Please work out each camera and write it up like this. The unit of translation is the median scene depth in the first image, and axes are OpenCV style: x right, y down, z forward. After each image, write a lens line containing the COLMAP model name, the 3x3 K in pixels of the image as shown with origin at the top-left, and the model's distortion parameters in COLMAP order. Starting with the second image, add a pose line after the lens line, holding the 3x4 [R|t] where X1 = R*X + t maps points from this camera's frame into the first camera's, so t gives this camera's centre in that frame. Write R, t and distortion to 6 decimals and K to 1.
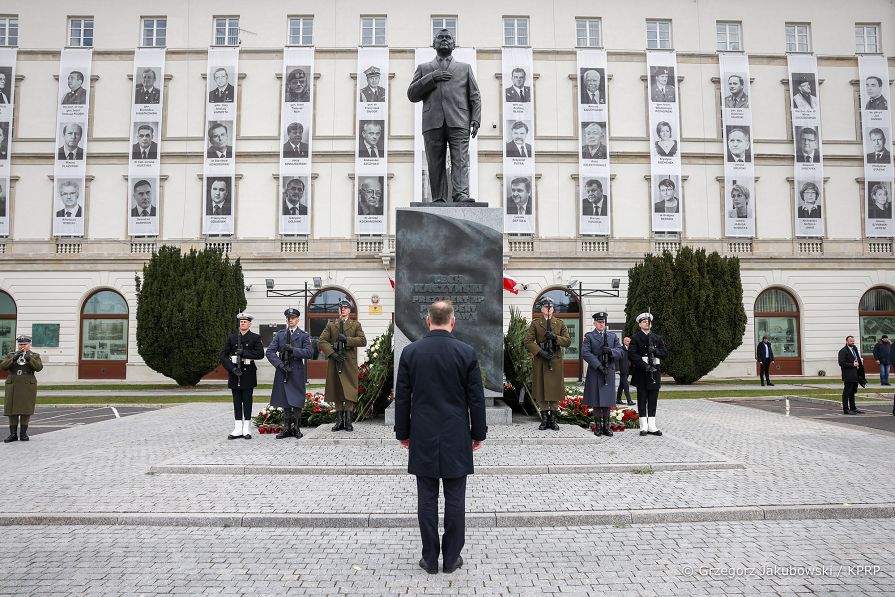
lens RADIAL K [[536.5, 0, 463.8], [0, 536.5, 325.4], [0, 0, 1]] dist [-0.039069, 0.018606]
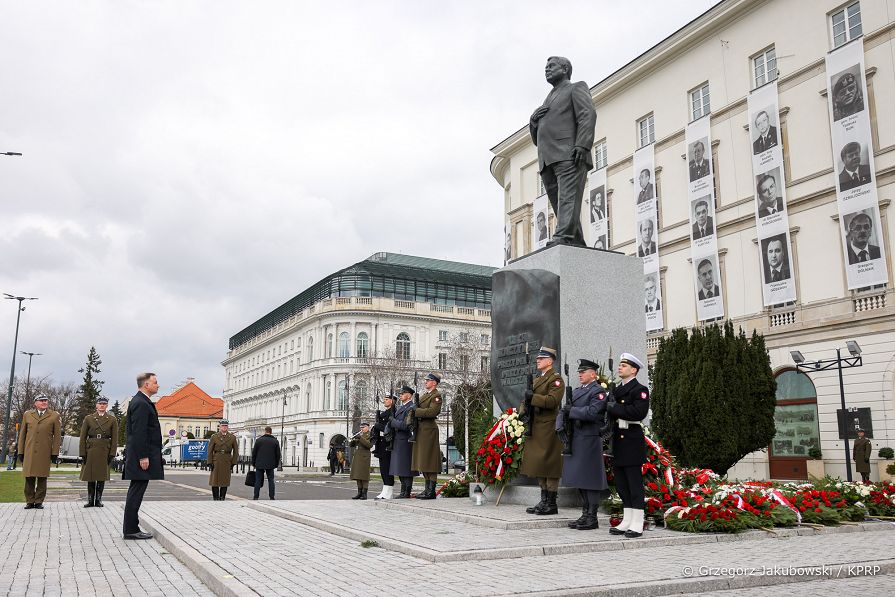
lens RADIAL K [[740.5, 0, 435.0], [0, 740.5, 329.9], [0, 0, 1]] dist [-0.057778, 0.016975]
pose [[0.445765, -0.139539, -0.884207, 0.302641], [0.044346, 0.990005, -0.133878, -0.001461], [0.894051, 0.020467, 0.447498, 0.005101]]
